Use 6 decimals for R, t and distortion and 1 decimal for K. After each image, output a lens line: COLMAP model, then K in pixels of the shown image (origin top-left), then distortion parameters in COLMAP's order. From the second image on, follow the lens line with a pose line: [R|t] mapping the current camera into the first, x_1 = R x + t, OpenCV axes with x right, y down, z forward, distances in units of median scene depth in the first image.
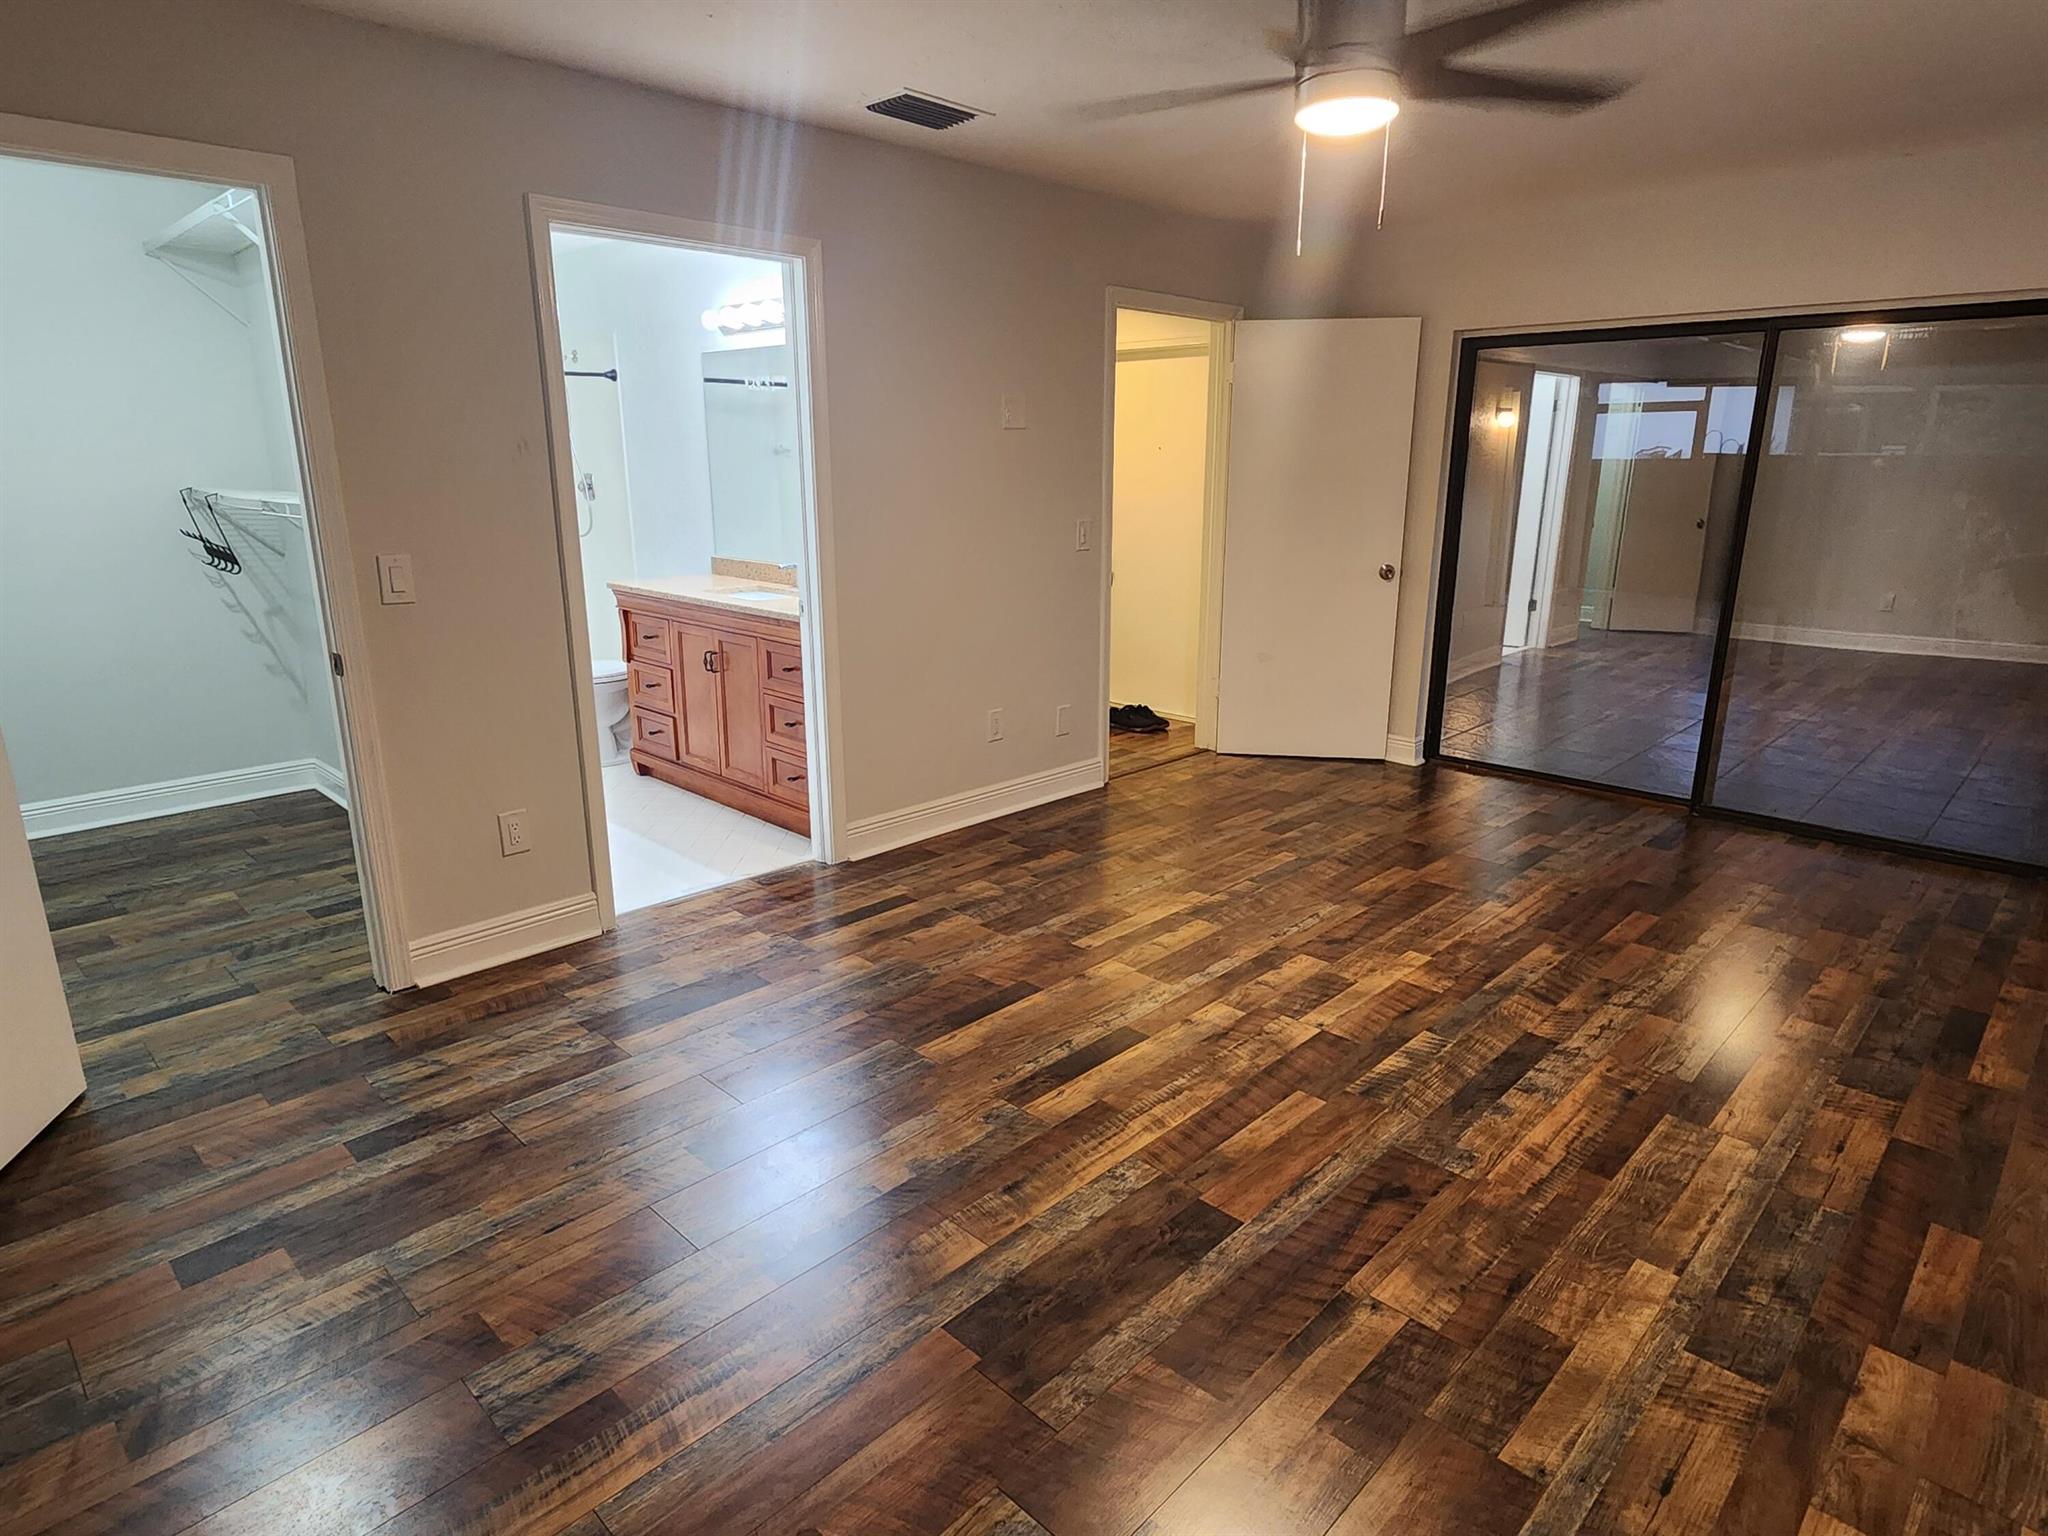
lens RADIAL K [[1163.5, 0, 1024.0], [0, 1163.5, 768.0], [0, 0, 1]] dist [0.002090, -0.001335]
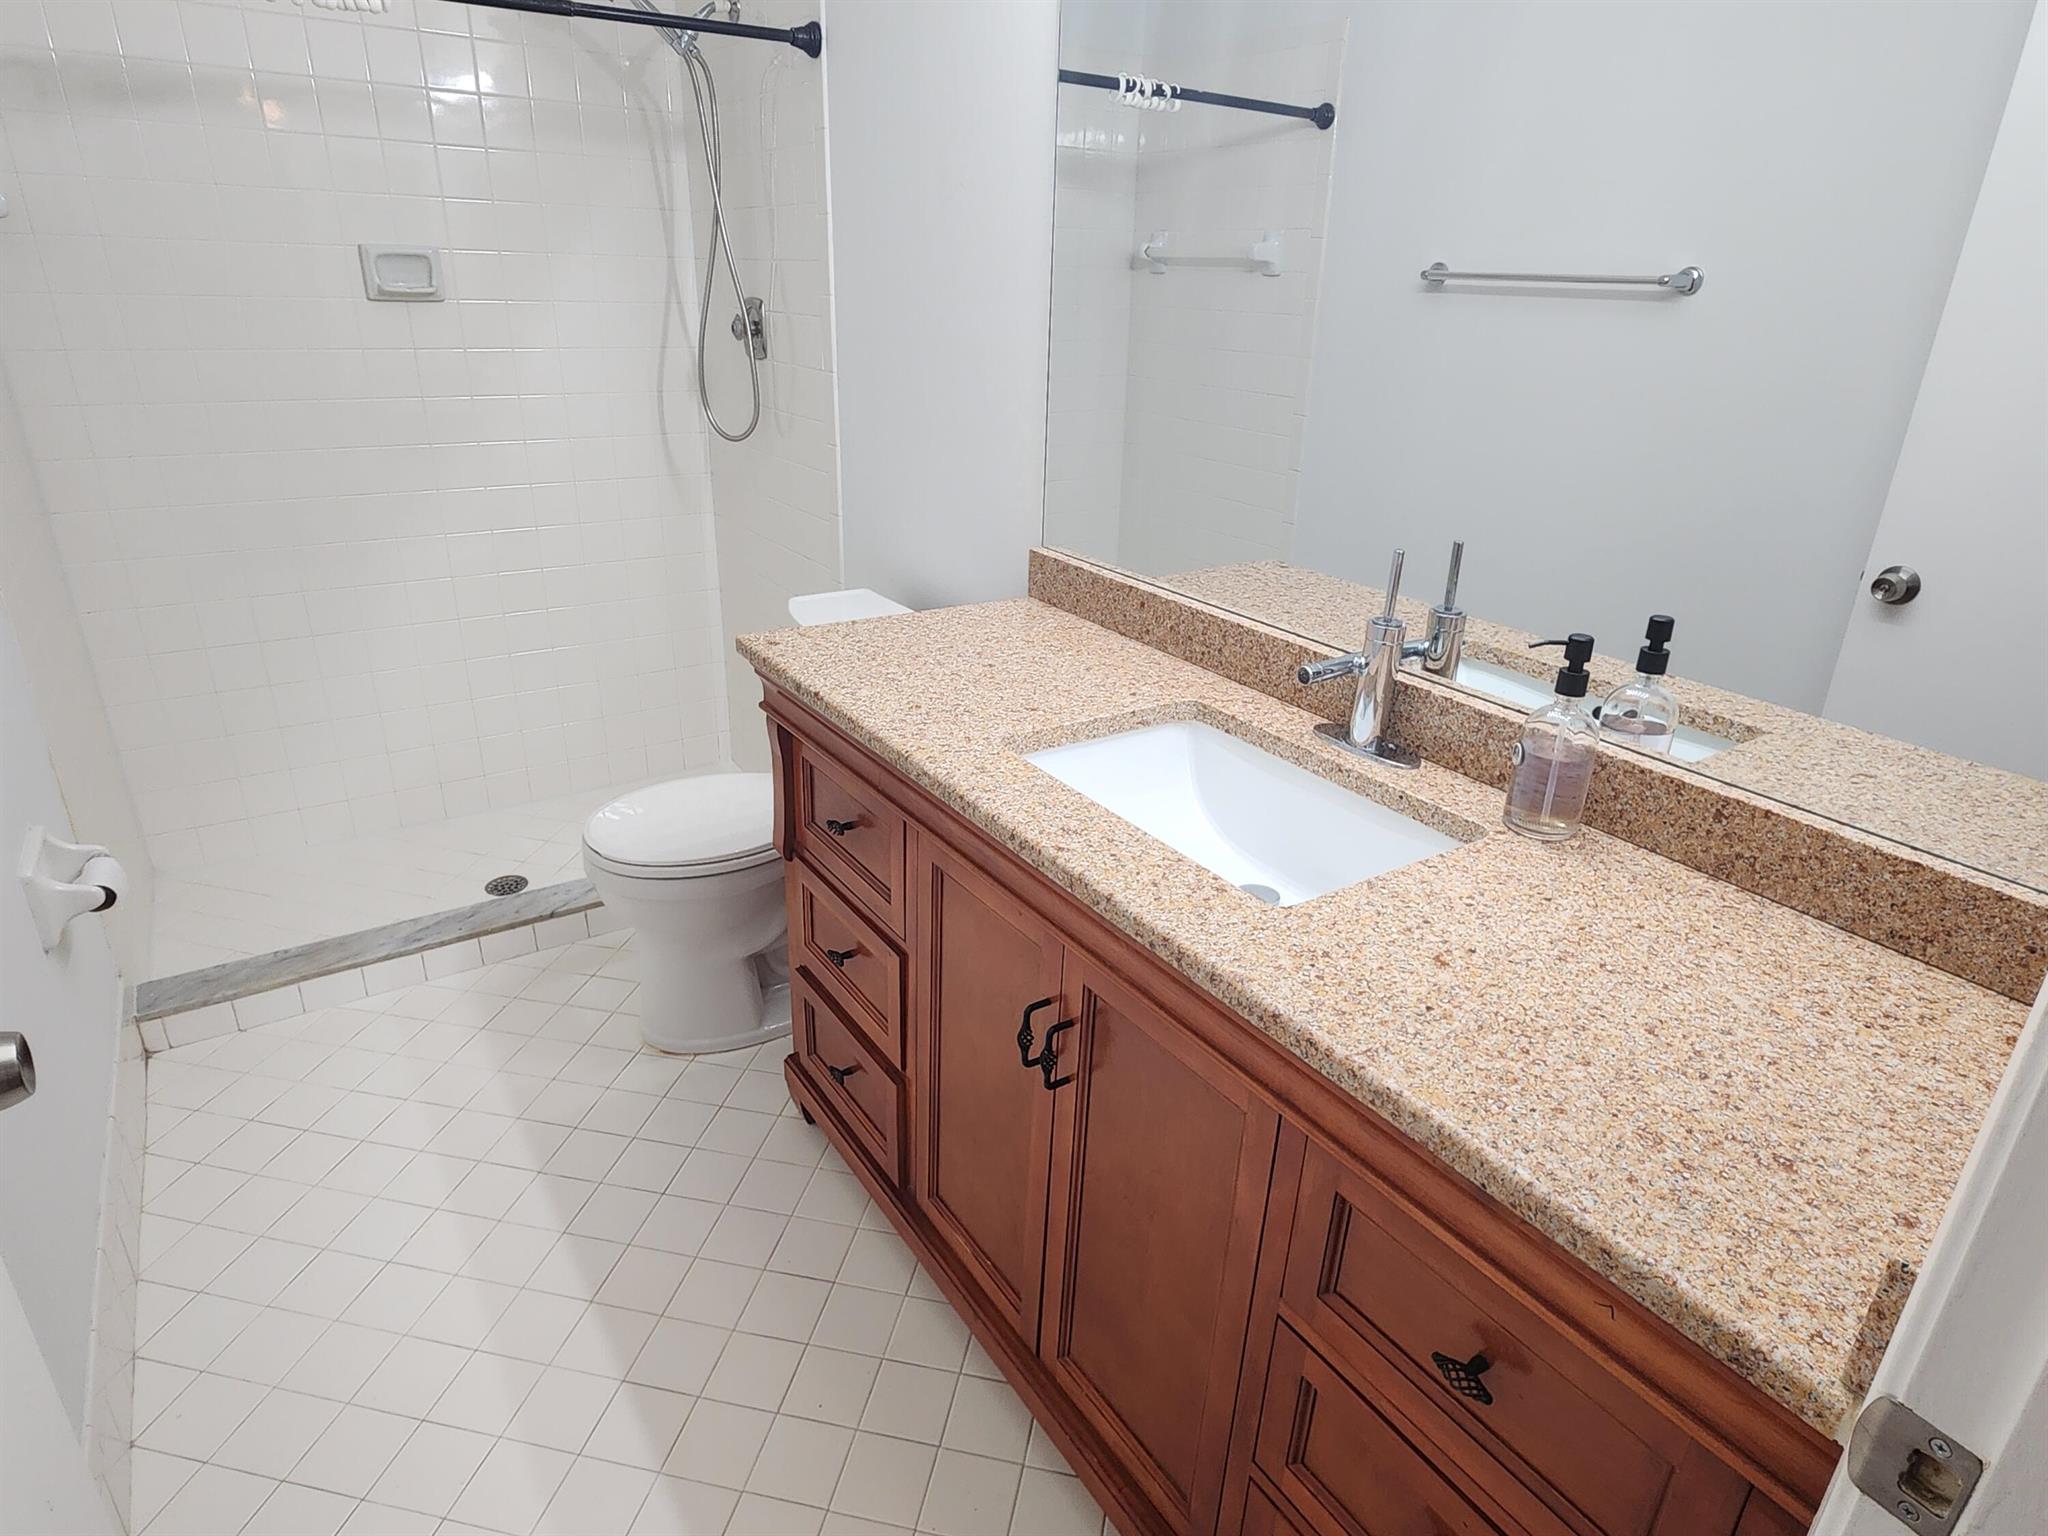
lens RADIAL K [[1163.5, 0, 1024.0], [0, 1163.5, 768.0], [0, 0, 1]] dist [0.002090, -0.001335]
pose [[0.979401, 0.104370, -0.172862, -0.218758], [-0.080853, 0.987139, 0.137912, -0.179494], [0.185032, -0.121094, 0.975243, 0.694569]]
